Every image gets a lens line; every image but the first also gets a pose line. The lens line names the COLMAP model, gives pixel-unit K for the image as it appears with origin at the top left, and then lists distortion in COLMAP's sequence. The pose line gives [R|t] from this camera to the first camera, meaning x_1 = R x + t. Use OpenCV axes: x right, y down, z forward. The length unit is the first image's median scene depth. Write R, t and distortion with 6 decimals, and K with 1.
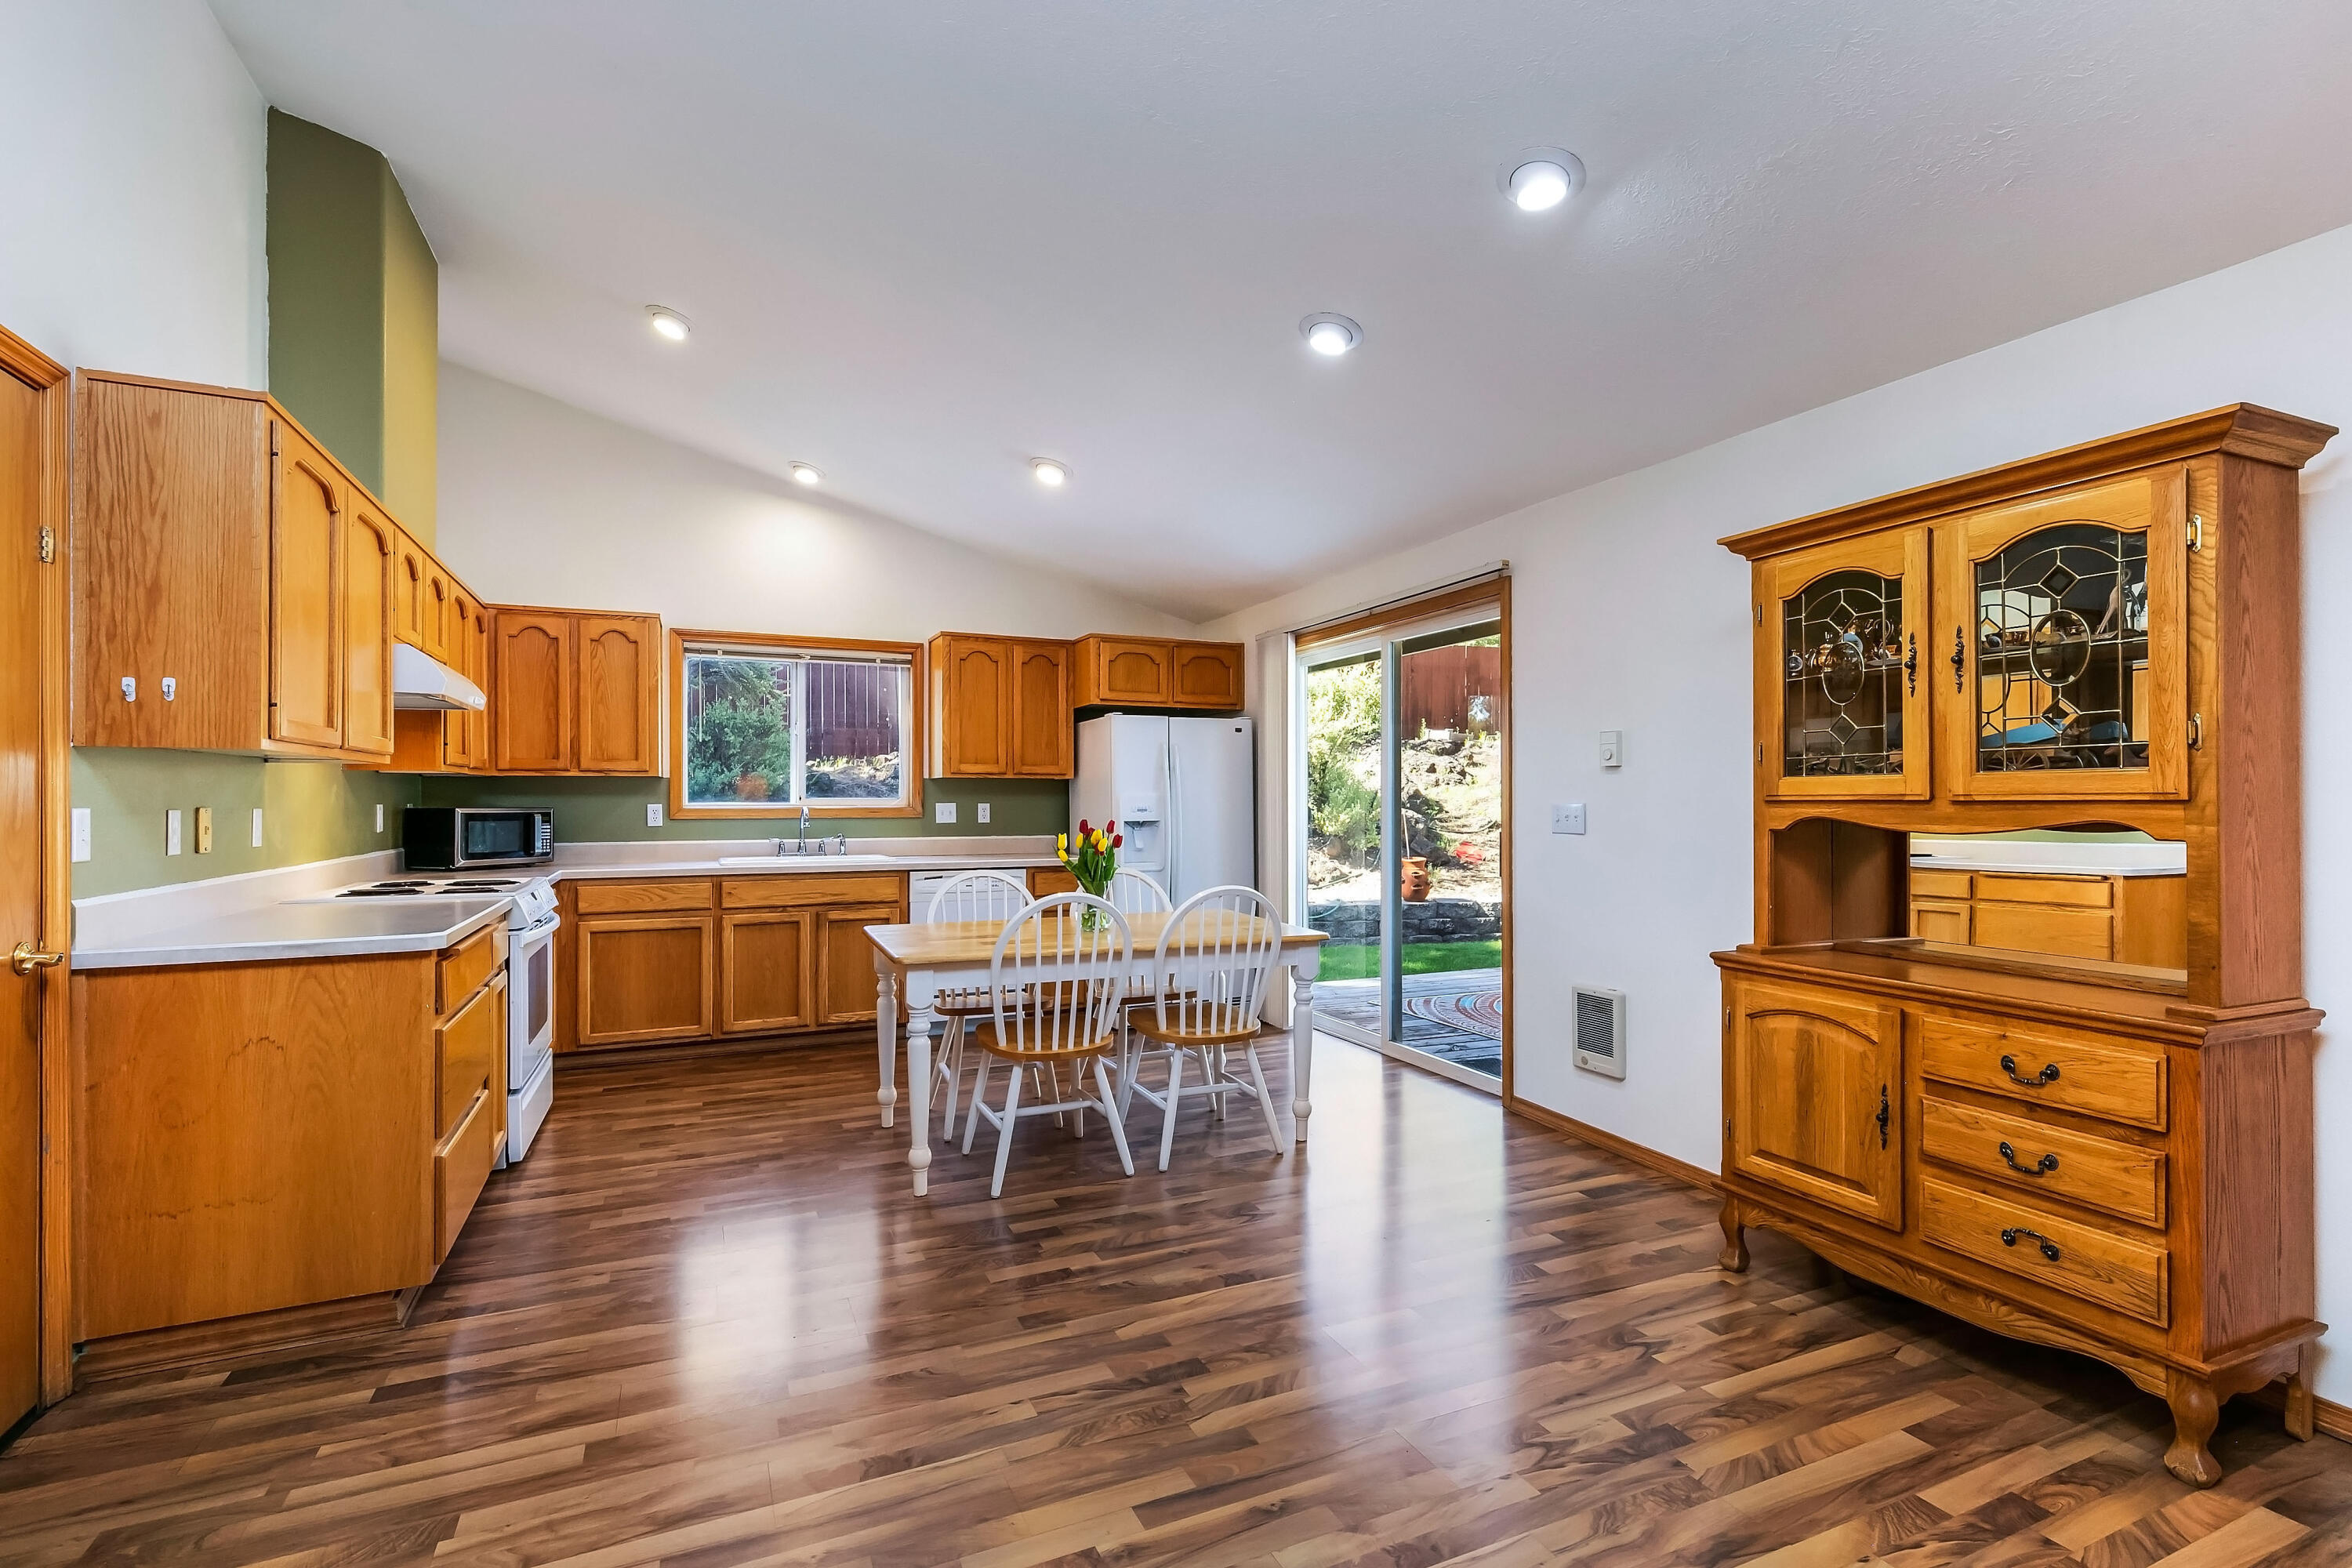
lens RADIAL K [[1054.6, 0, 1176.7], [0, 1054.6, 793.0], [0, 0, 1]] dist [0.000917, 0.000160]
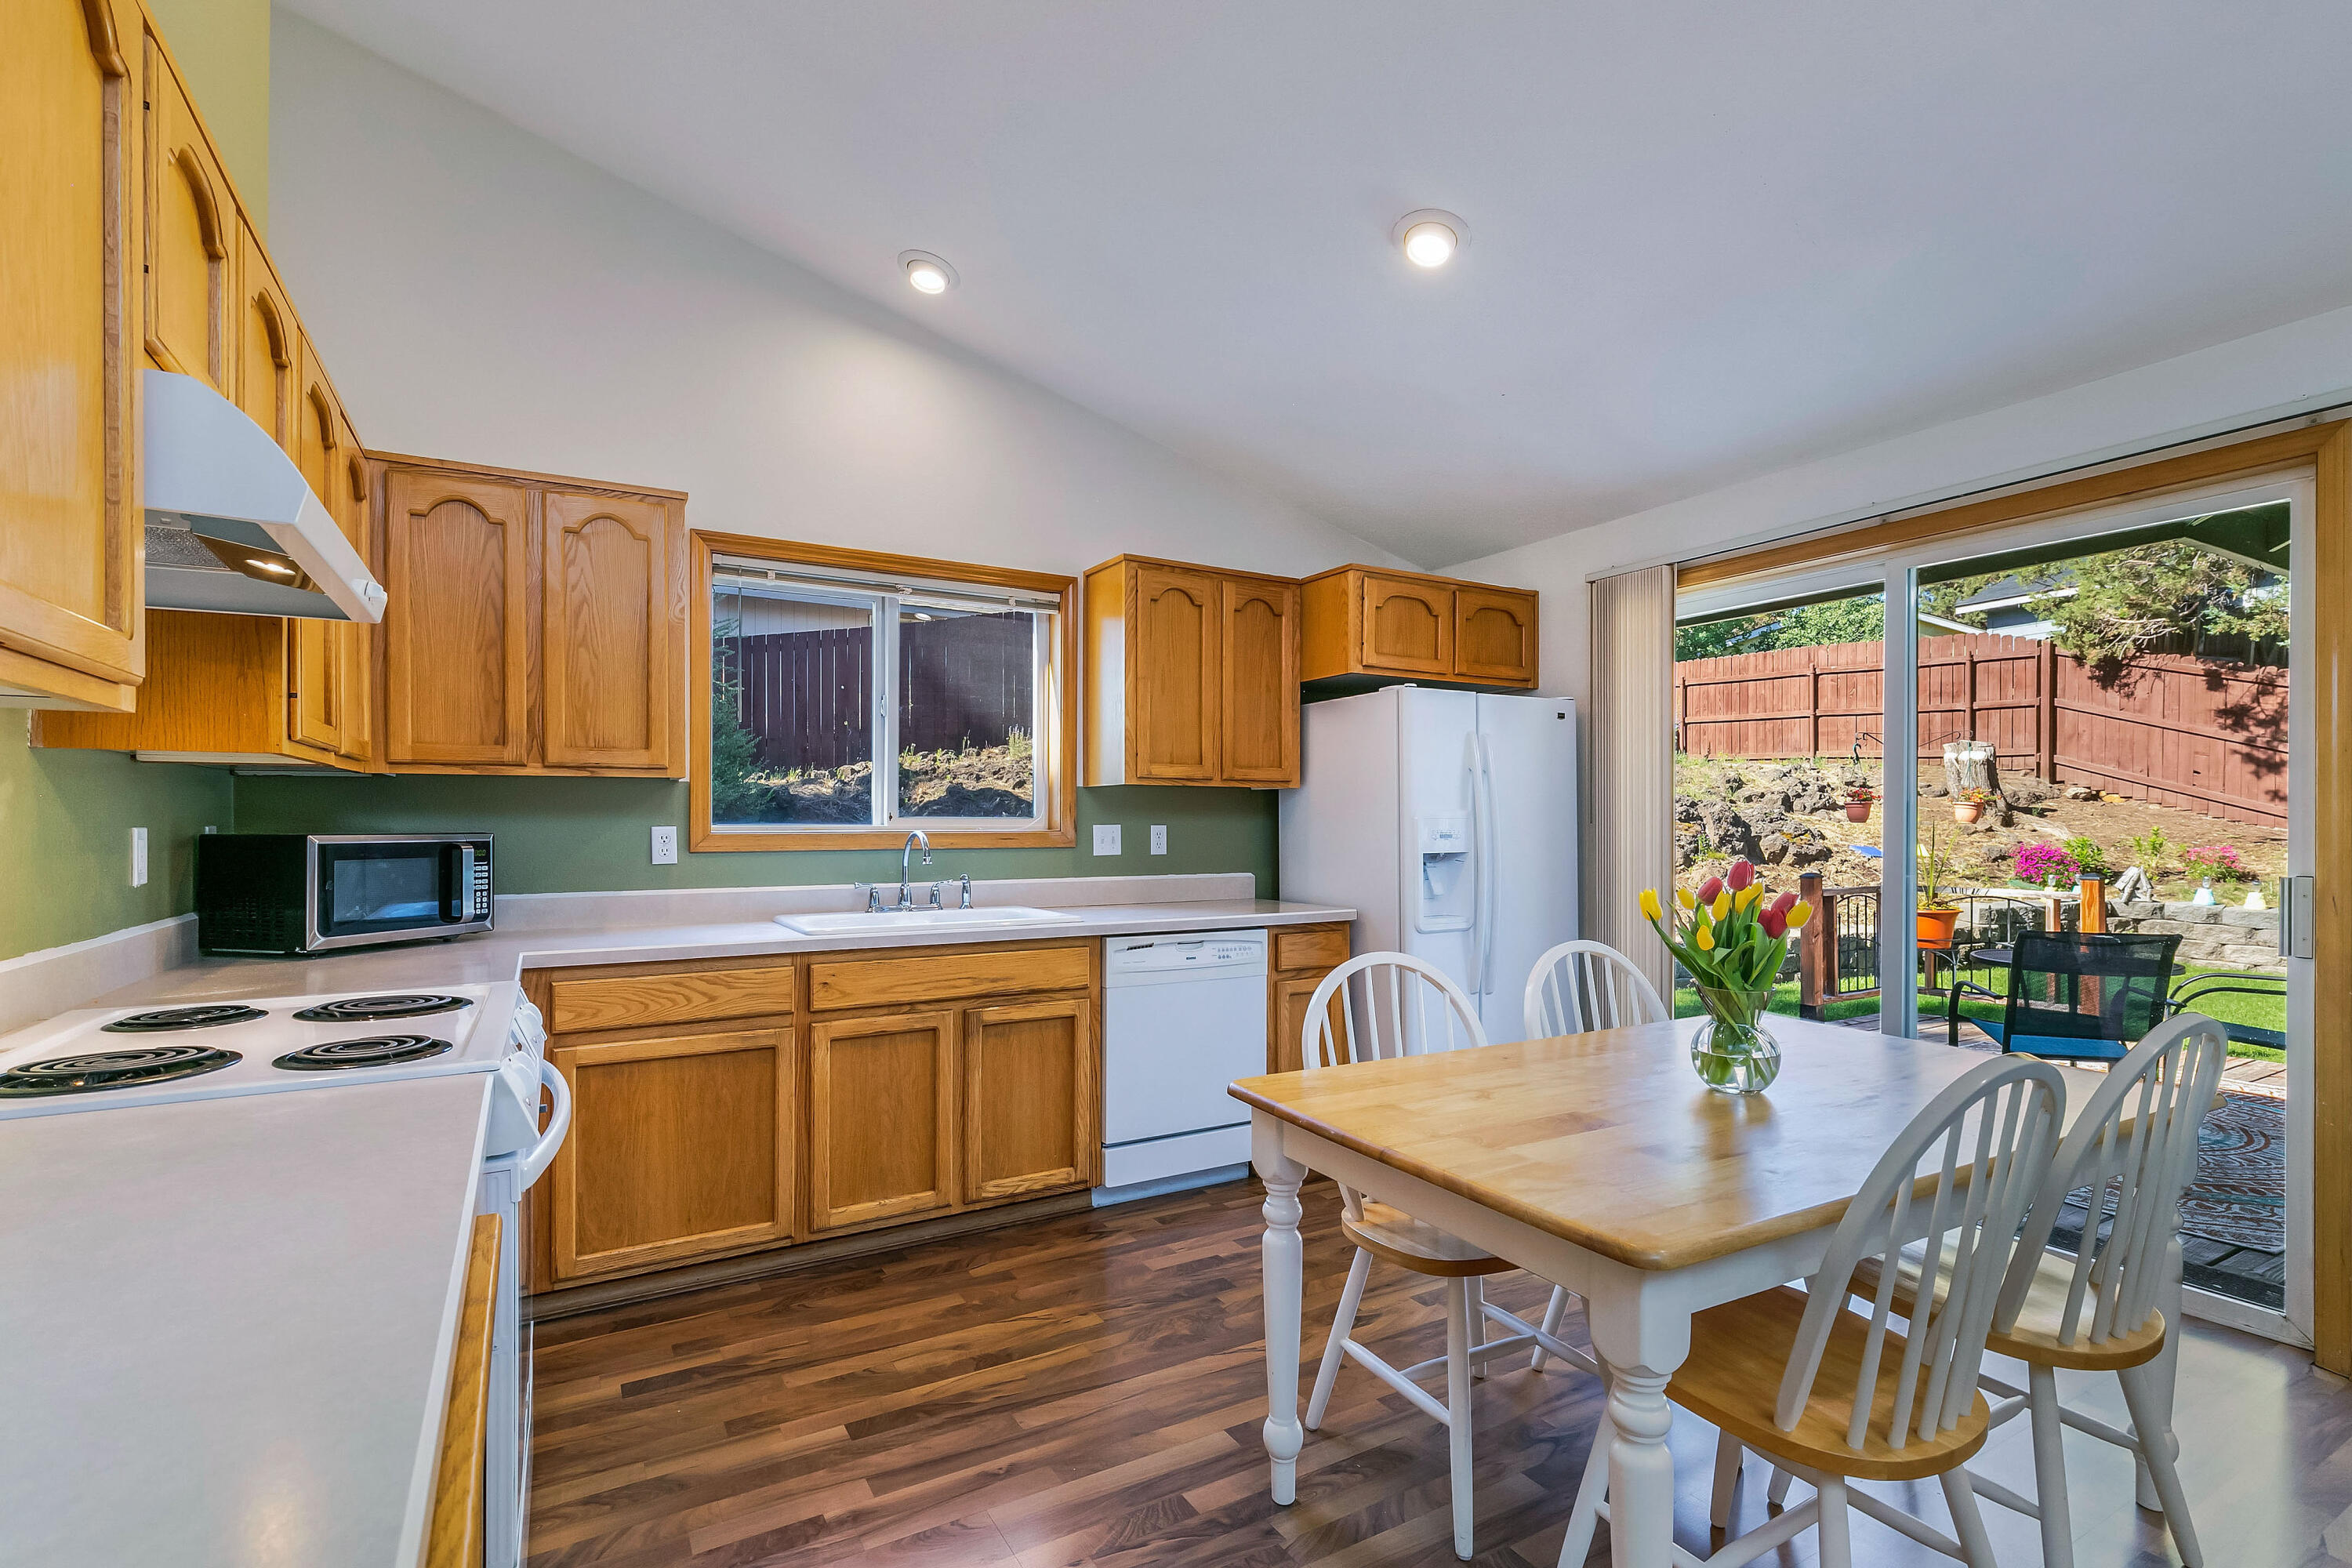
lens RADIAL K [[1091.3, 0, 1191.5], [0, 1091.3, 816.8], [0, 0, 1]] dist [0.005251, 0.000423]
pose [[0.995302, 0.001318, 0.096812, -0.273629], [-0.001595, 0.999995, 0.002787, 0.003089], [-0.096808, -0.002928, 0.995299, 0.382029]]
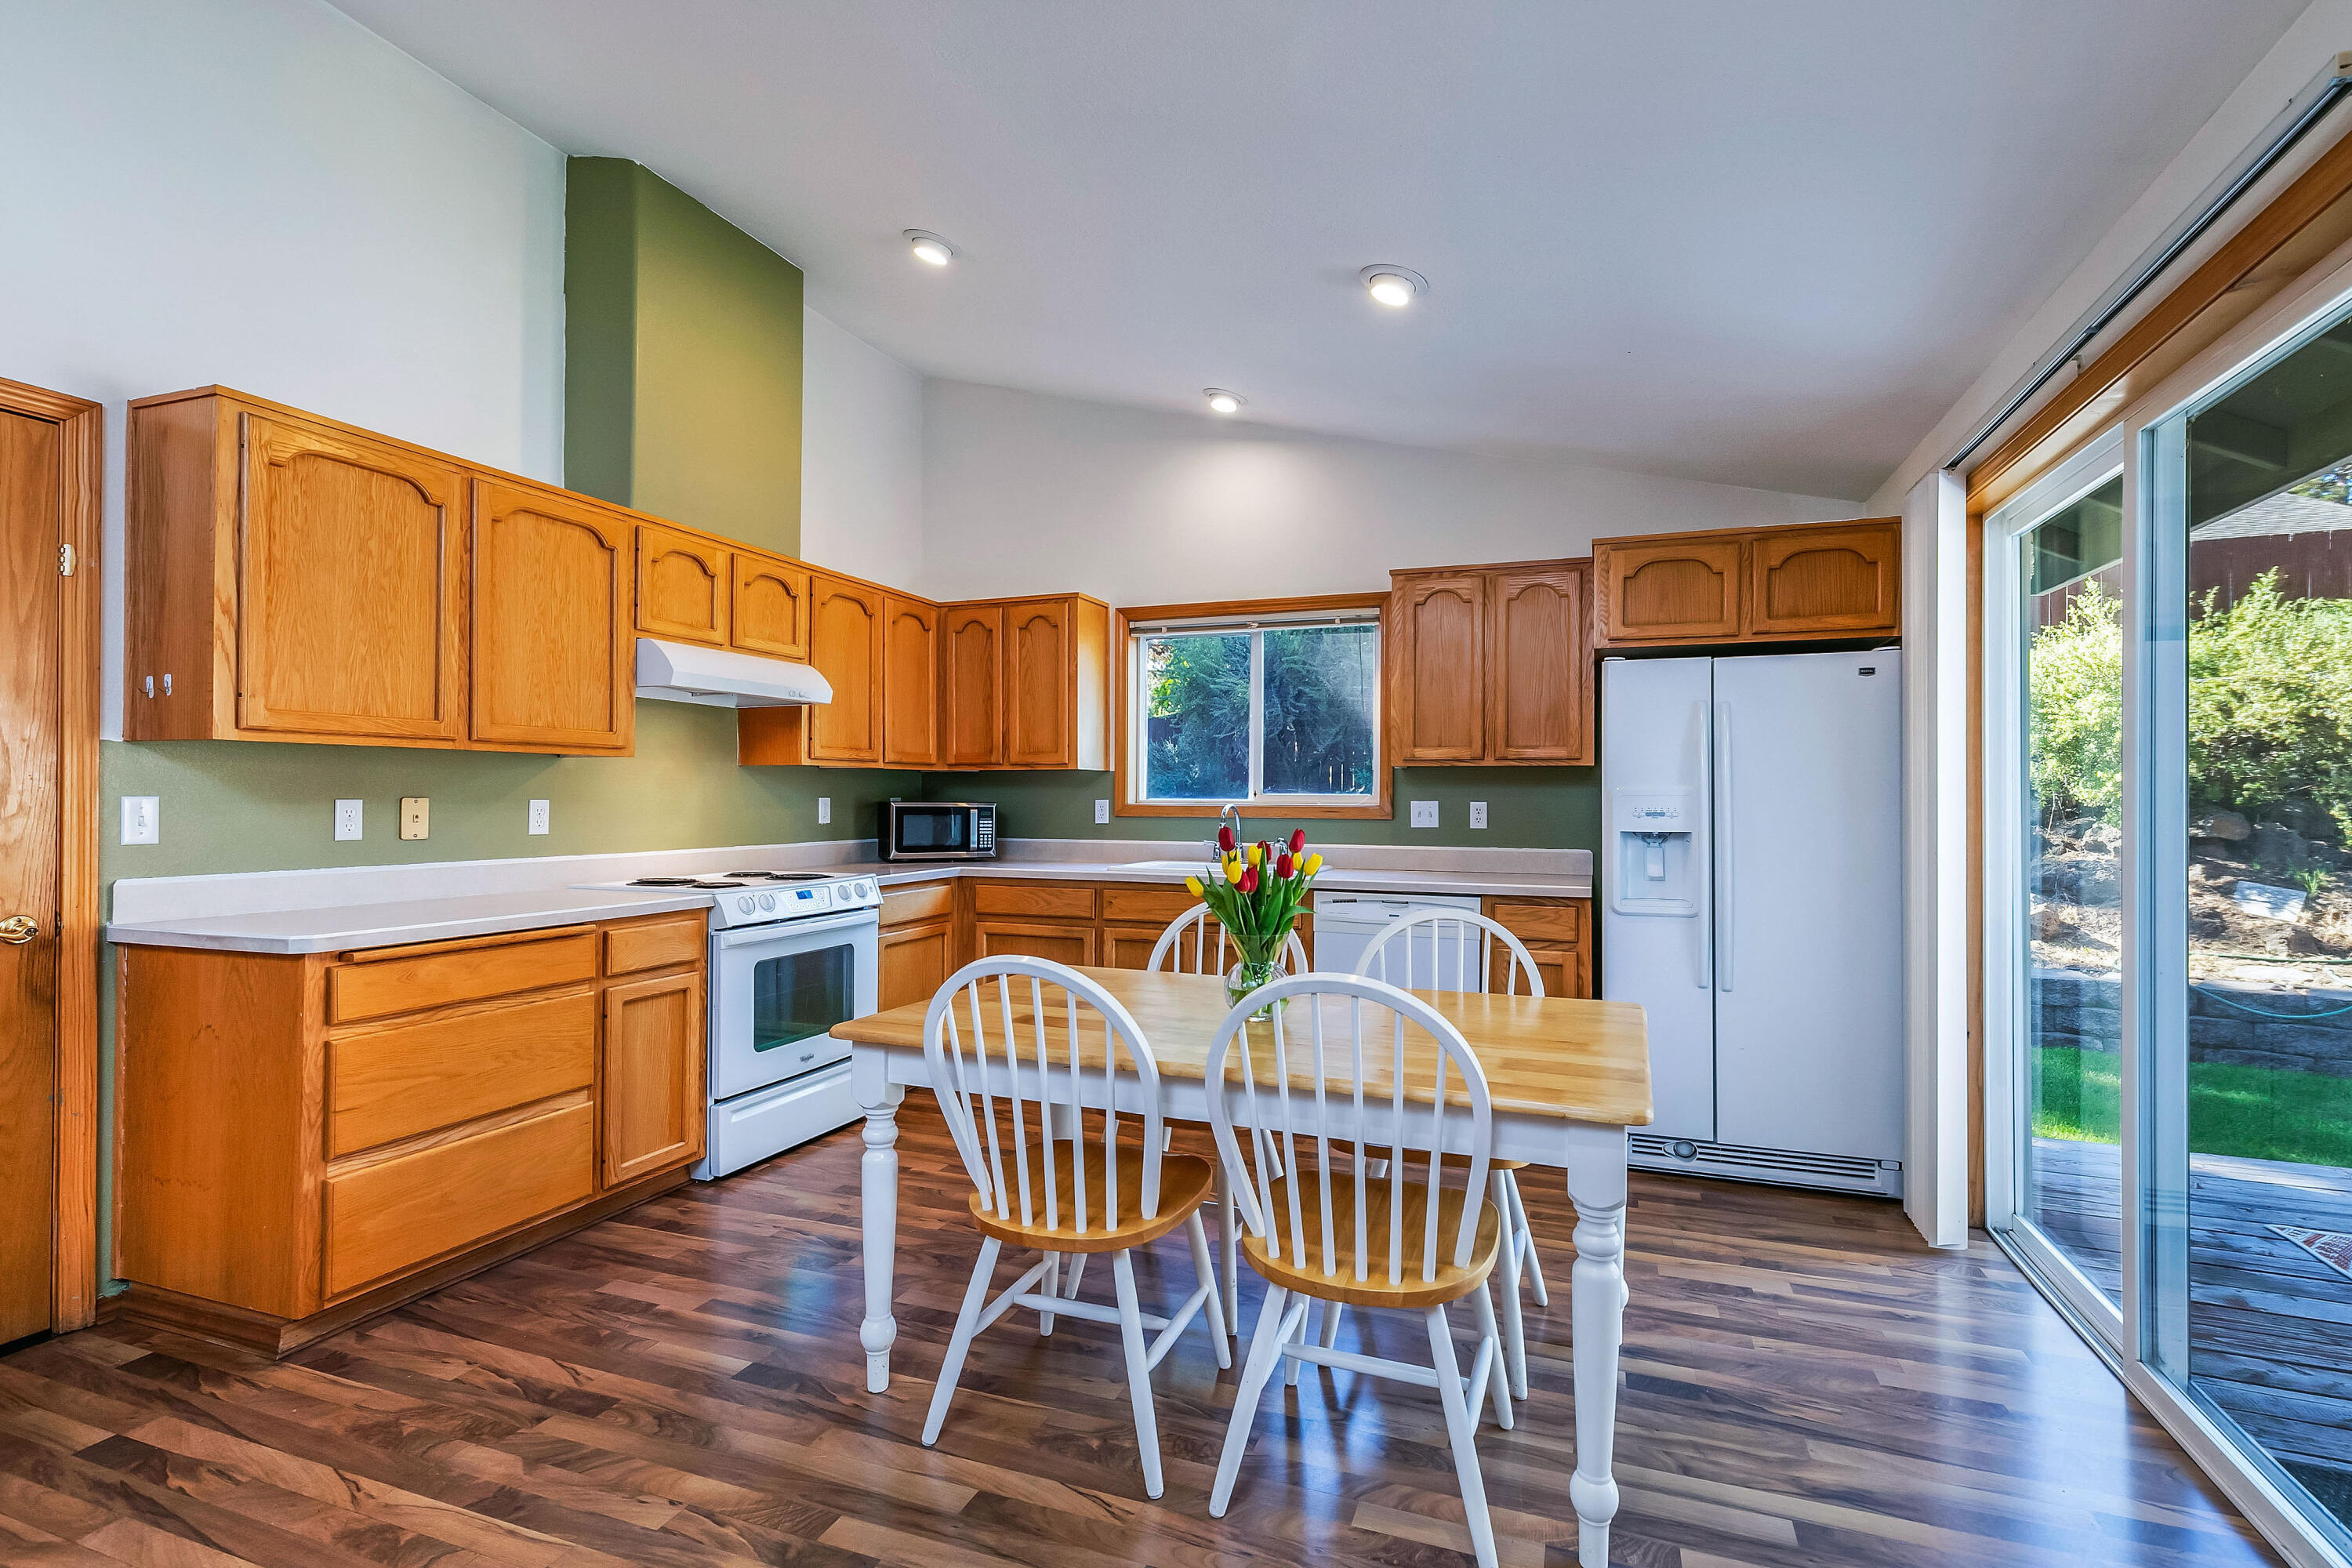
lens RADIAL K [[1054.6, 0, 1176.7], [0, 1054.6, 793.0], [0, 0, 1]] dist [0.000917, 0.000160]
pose [[0.709424, 0.001132, -0.704781, 0.216913], [-0.000255, 0.999999, 0.001349, 0.003463], [0.704782, -0.000778, 0.709423, 0.406605]]
